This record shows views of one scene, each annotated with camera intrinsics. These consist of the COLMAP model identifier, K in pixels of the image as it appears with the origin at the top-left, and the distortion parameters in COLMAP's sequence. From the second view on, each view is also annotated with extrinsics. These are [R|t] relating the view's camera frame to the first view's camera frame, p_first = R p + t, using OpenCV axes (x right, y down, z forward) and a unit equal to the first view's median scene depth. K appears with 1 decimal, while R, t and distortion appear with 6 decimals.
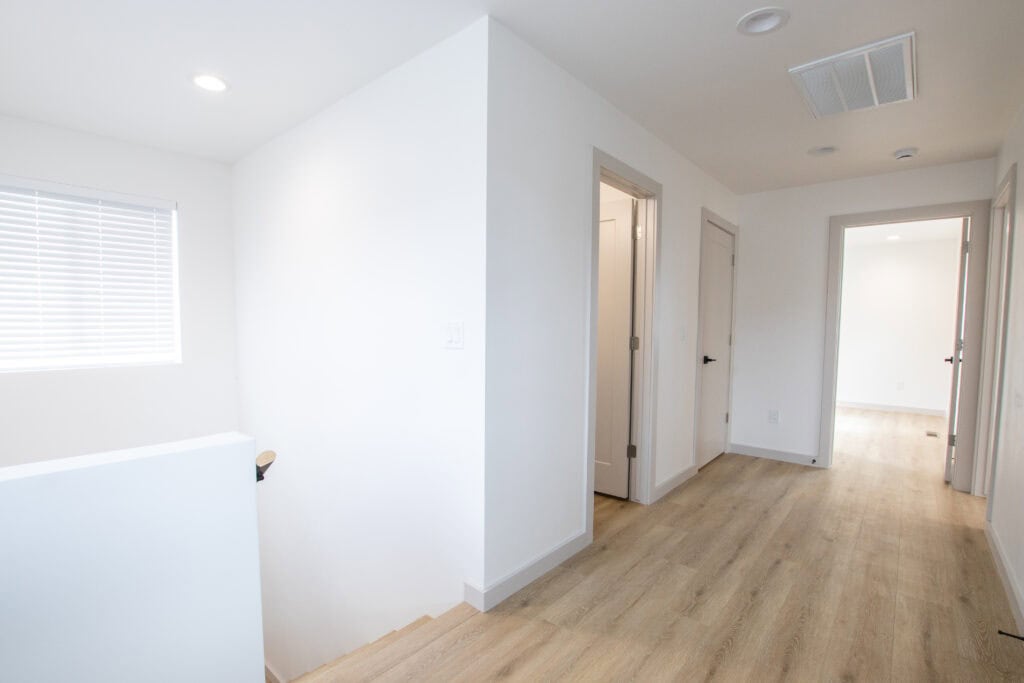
lens RADIAL K [[475.8, 0, 514.8], [0, 475.8, 350.7], [0, 0, 1]] dist [-0.034367, 0.005842]
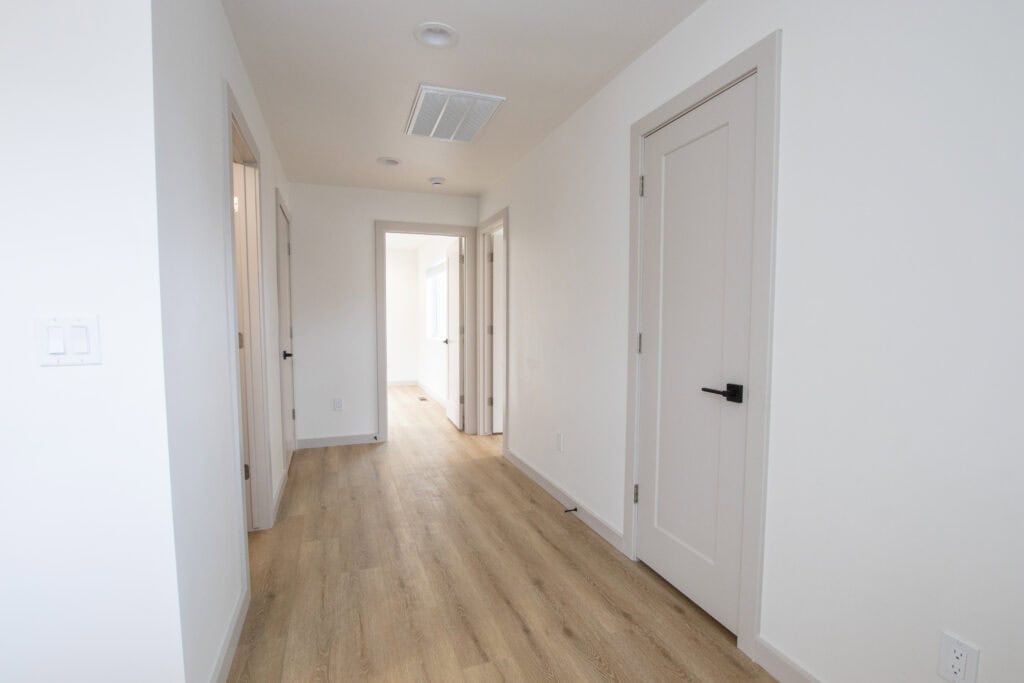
lens RADIAL K [[475.8, 0, 514.8], [0, 475.8, 350.7], [0, 0, 1]] dist [-0.034367, 0.005842]
pose [[0.480249, -0.067841, 0.874505, -0.233085], [0.052288, 0.997446, 0.048663, -0.013340], [-0.875572, 0.022356, 0.482569, 0.201668]]
